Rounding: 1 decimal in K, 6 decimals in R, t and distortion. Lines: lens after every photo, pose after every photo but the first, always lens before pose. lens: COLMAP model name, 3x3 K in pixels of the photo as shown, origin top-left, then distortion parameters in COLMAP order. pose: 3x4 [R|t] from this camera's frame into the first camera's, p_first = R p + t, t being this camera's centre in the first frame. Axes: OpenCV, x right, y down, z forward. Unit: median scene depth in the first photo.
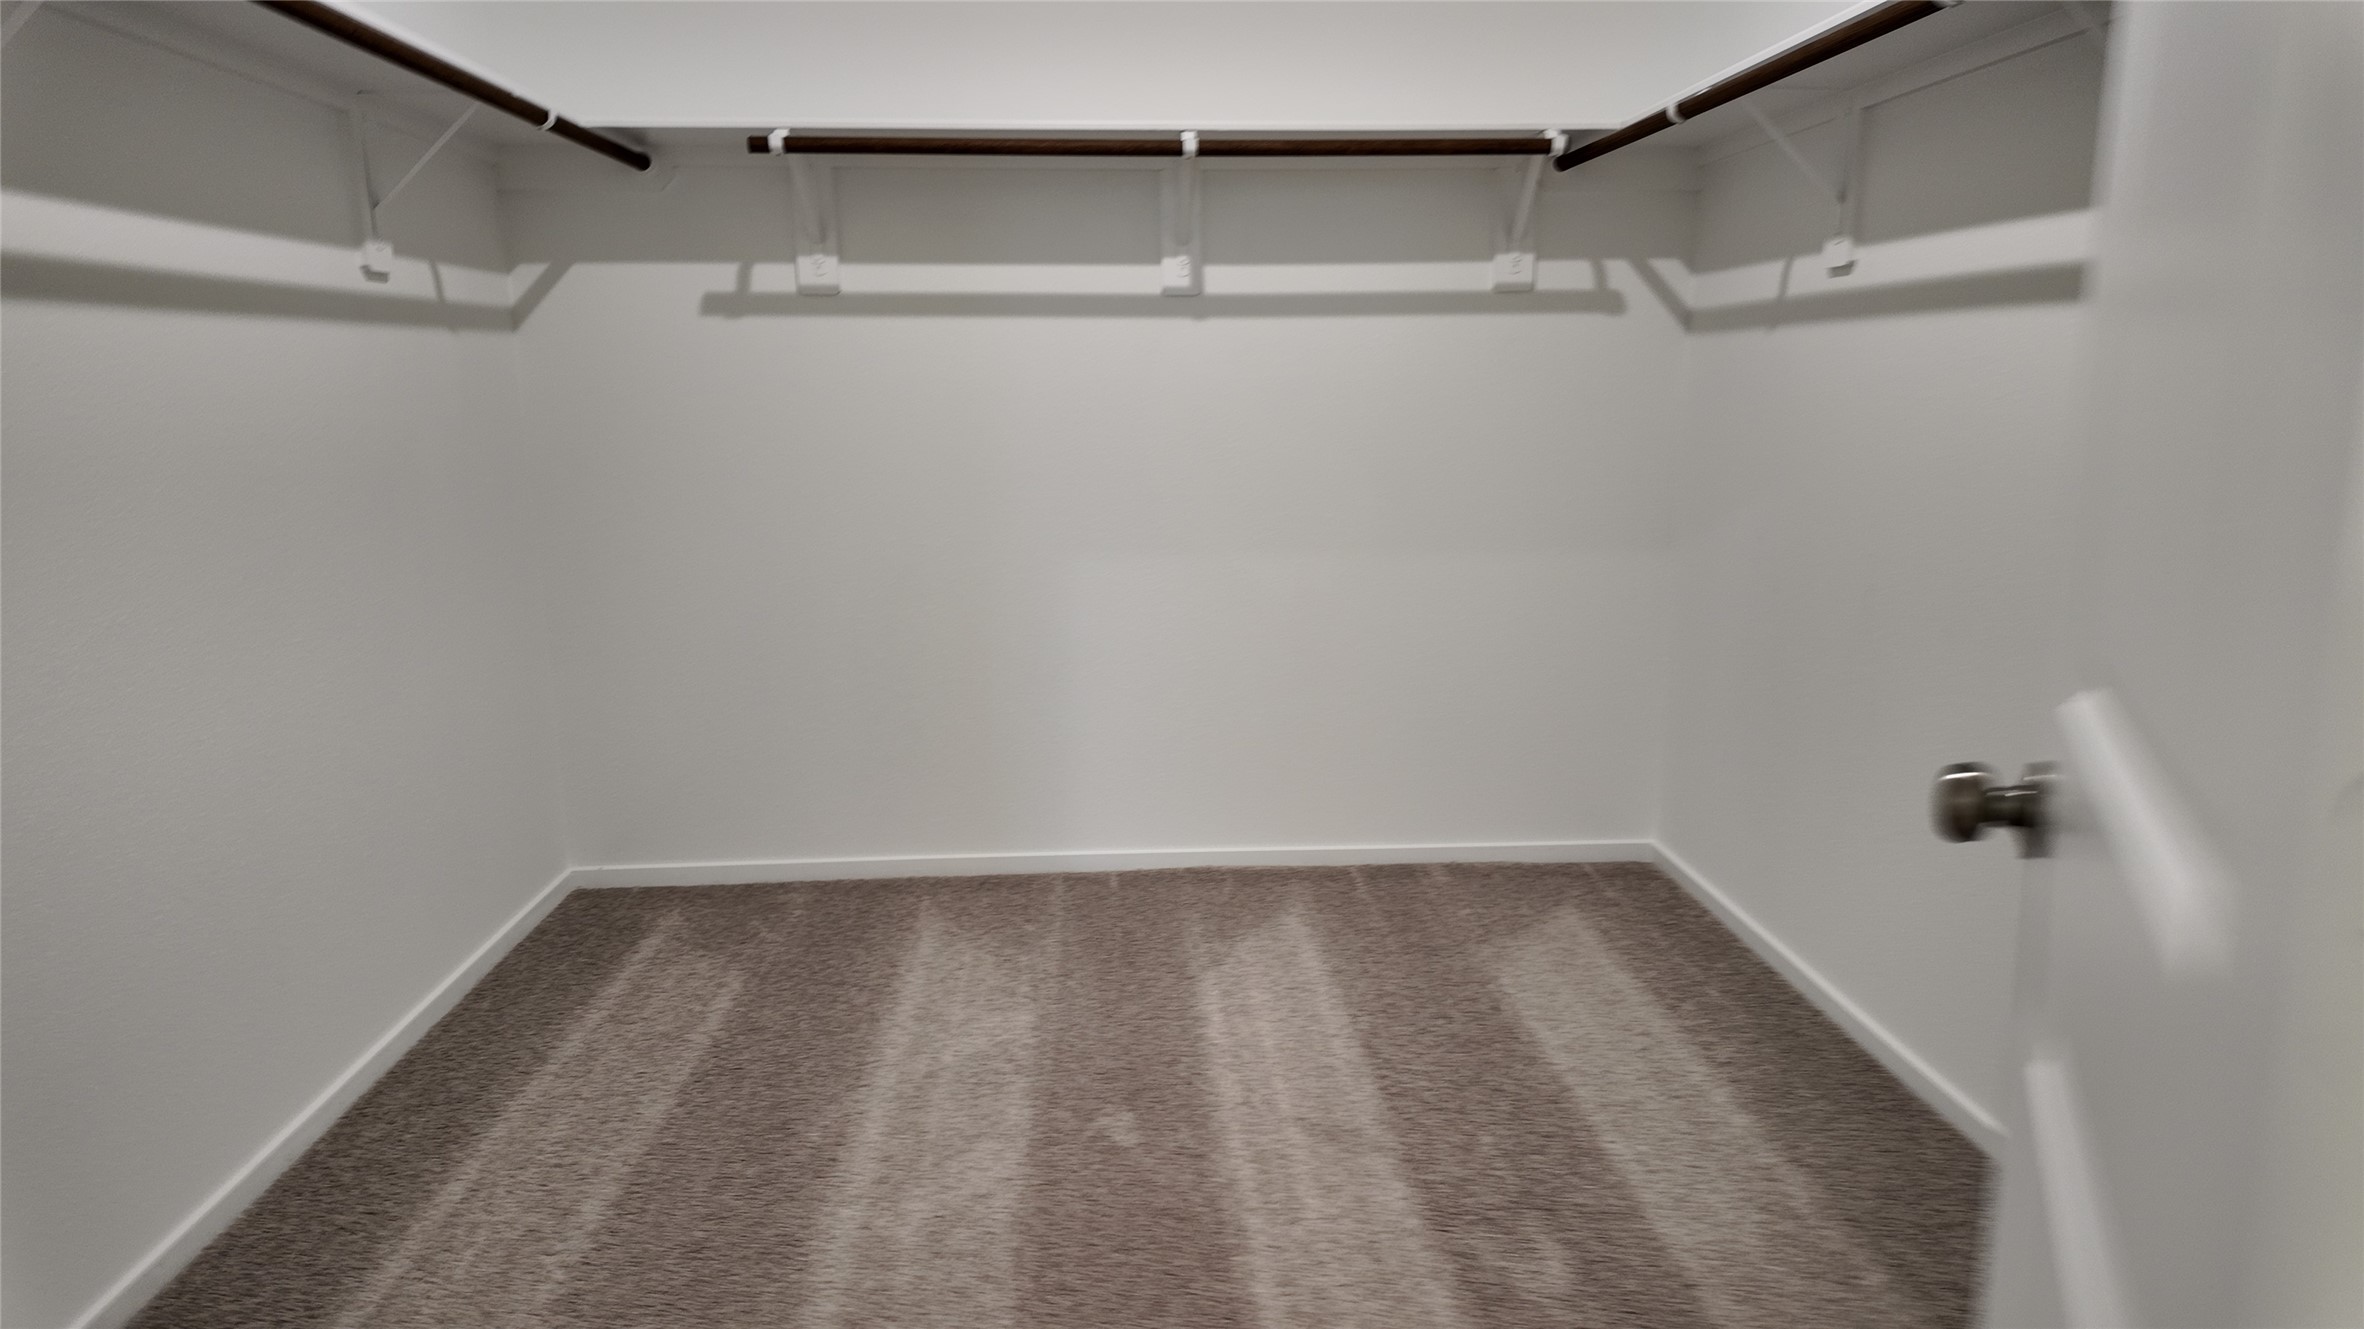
lens RADIAL K [[1409.7, 0, 1170.1], [0, 1409.7, 662.2], [0, 0, 1]] dist [0.066295, -0.046824]
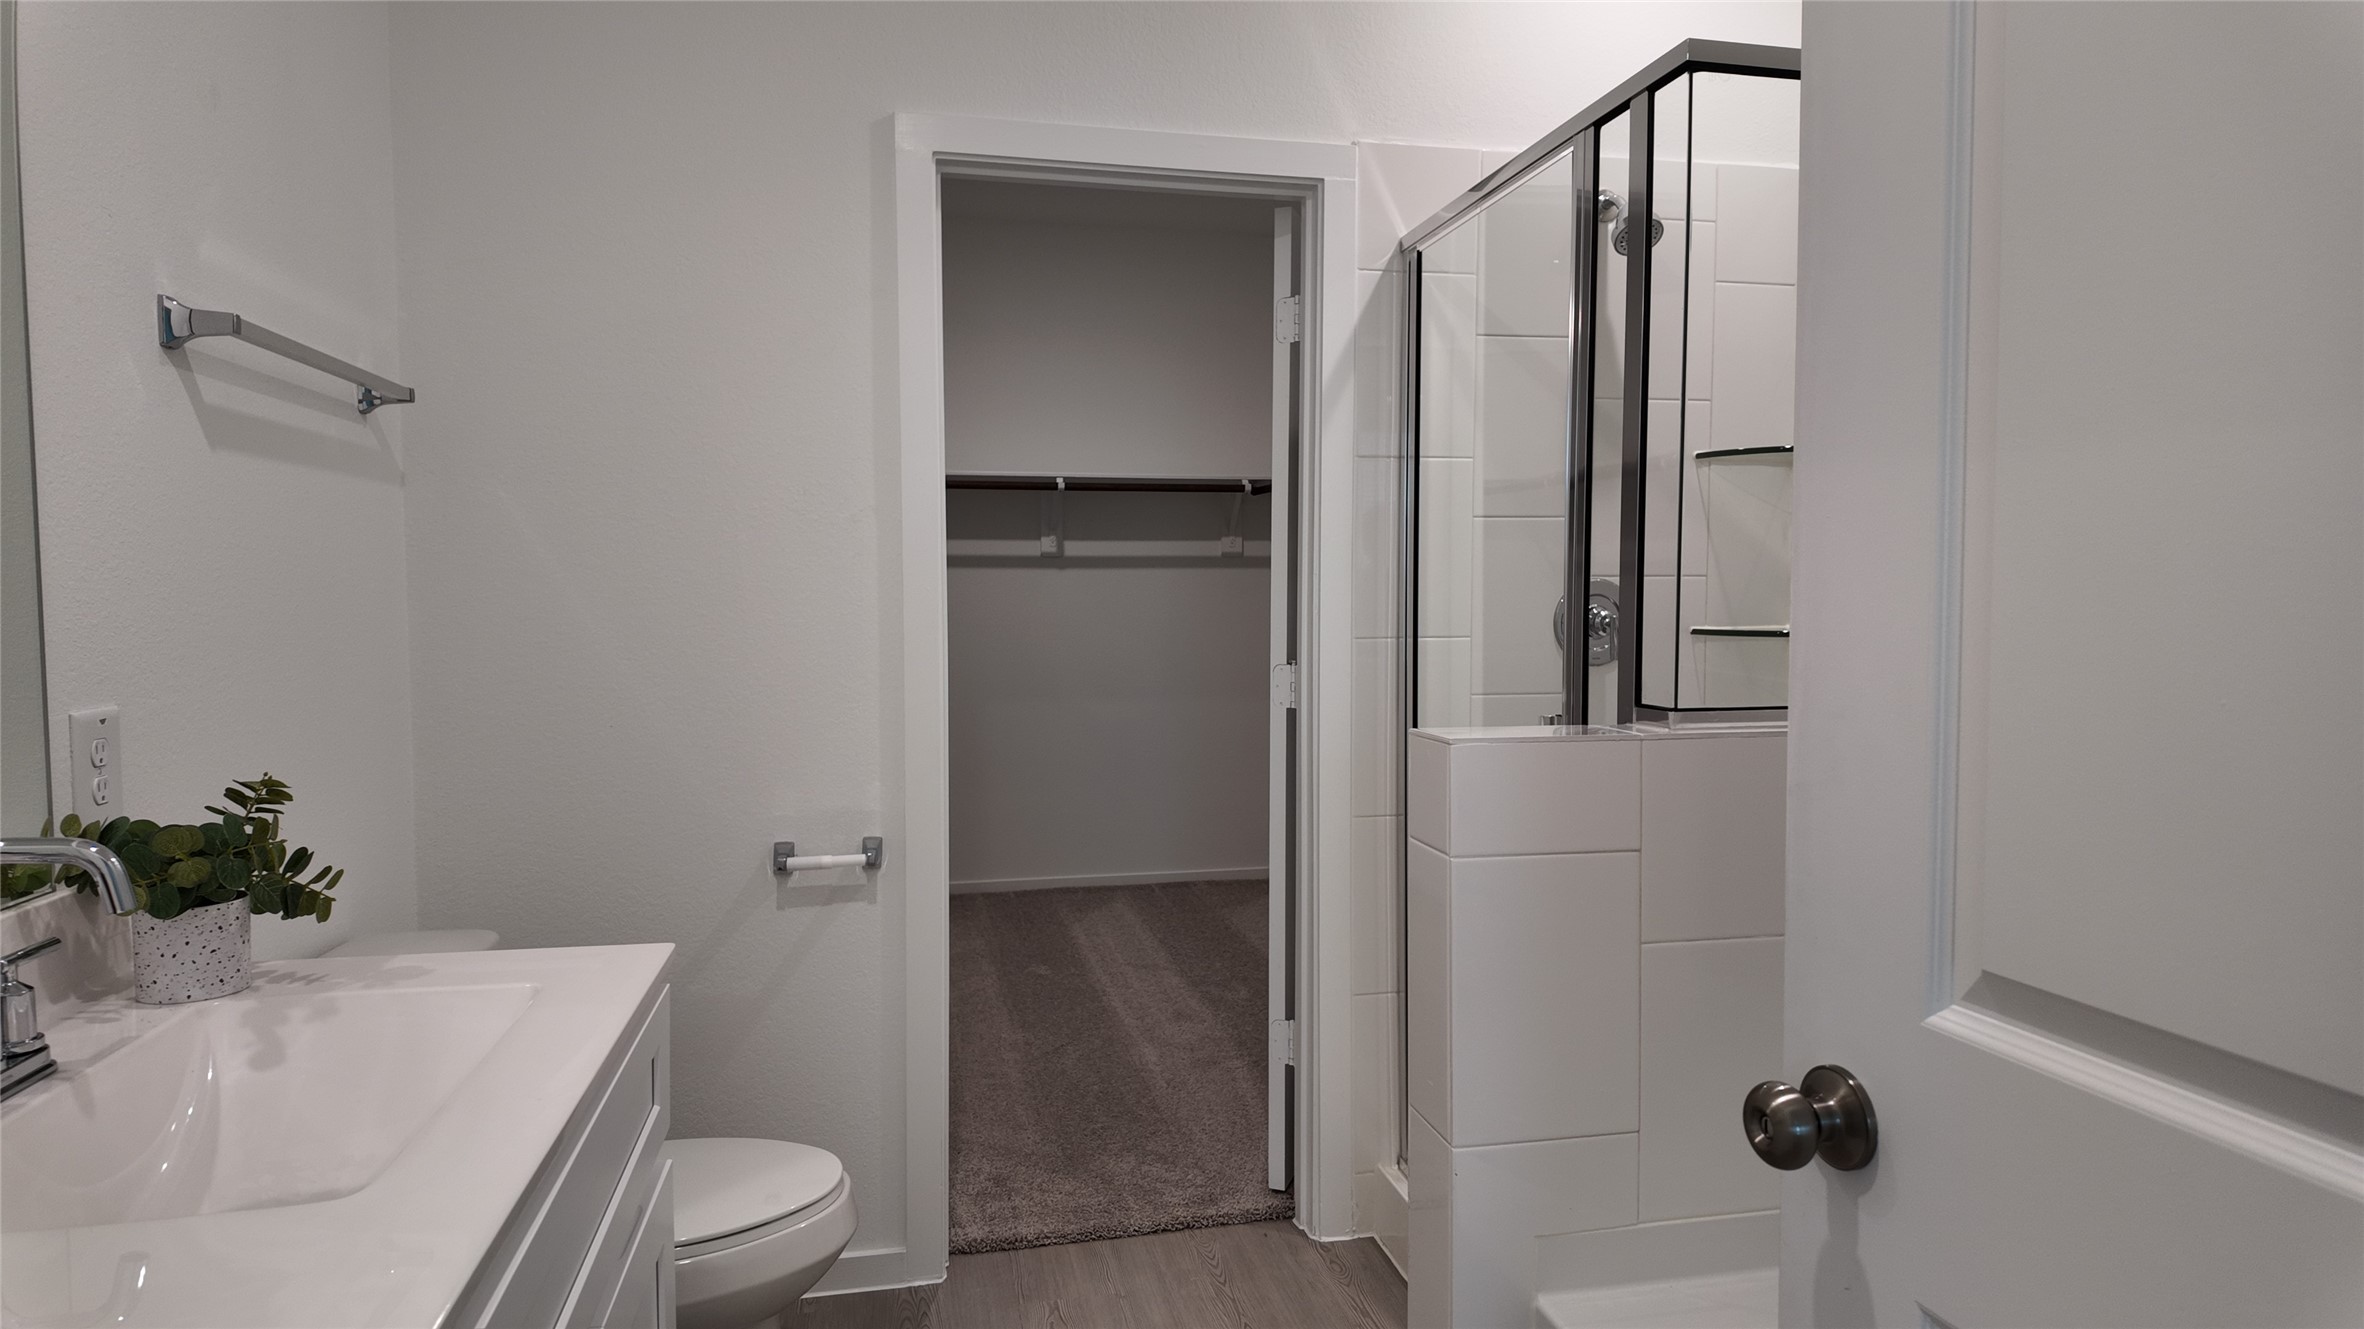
lens RADIAL K [[1409.7, 0, 1170.1], [0, 1409.7, 662.2], [0, 0, 1]] dist [0.066295, -0.046824]
pose [[0.989579, -0.001468, 0.143985, -0.104024], [0.022944, 0.988780, -0.147607, 0.145553], [-0.142152, 0.149372, 0.978509, -0.777137]]
